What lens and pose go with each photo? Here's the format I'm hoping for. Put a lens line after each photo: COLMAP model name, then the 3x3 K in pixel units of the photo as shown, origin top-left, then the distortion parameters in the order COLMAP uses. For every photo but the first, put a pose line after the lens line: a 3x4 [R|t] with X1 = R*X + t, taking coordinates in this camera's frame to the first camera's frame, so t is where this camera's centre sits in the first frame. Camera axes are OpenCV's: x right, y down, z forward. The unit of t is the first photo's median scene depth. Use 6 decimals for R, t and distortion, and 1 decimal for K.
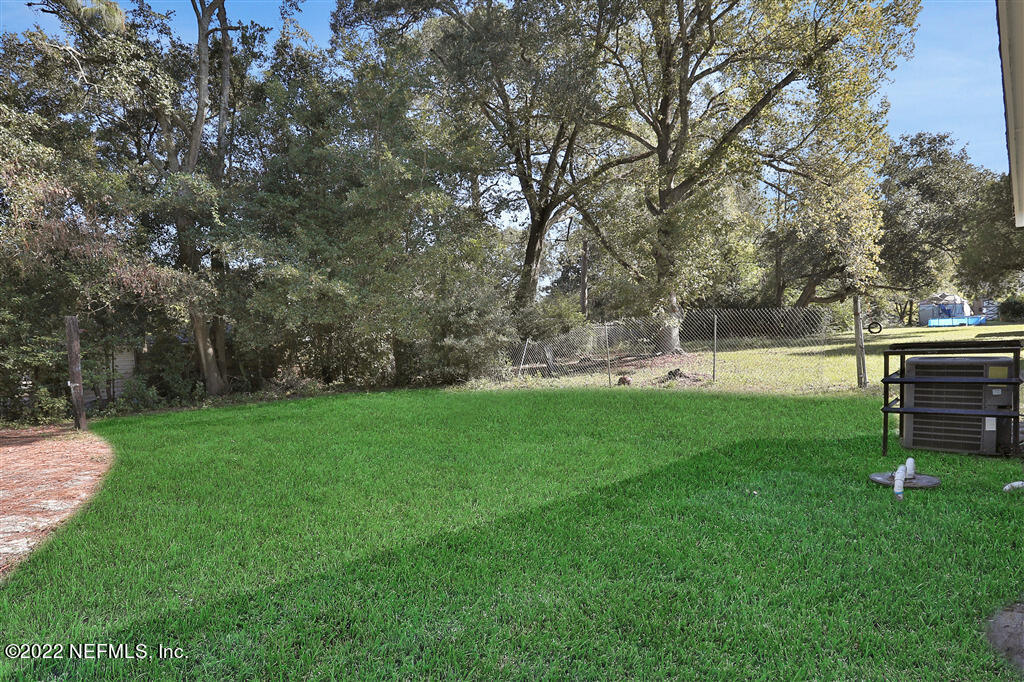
lens RADIAL K [[510.7, 0, 515.2], [0, 510.7, 335.5], [0, 0, 1]] dist [-0.011547, 0.000511]
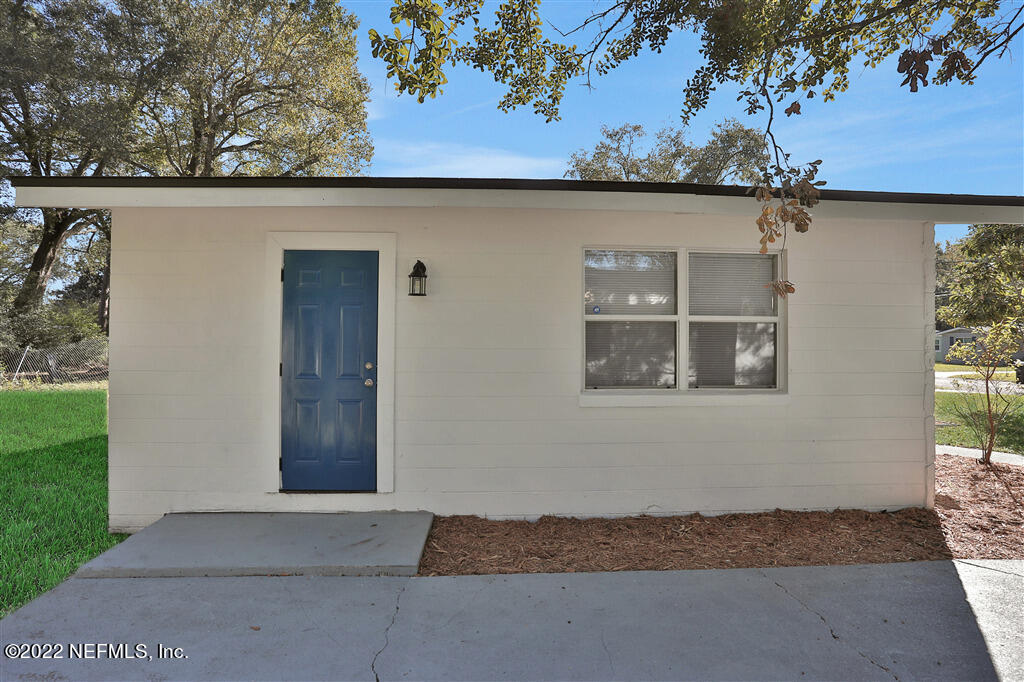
lens RADIAL K [[533.1, 0, 511.7], [0, 533.1, 322.7], [0, 0, 1]] dist [-0.028860, 0.000184]
pose [[0.709108, 0.081980, 0.700318, -0.017516], [-0.040640, 0.996319, -0.075480, -0.000955], [-0.703927, 0.025063, 0.709830, -0.355949]]
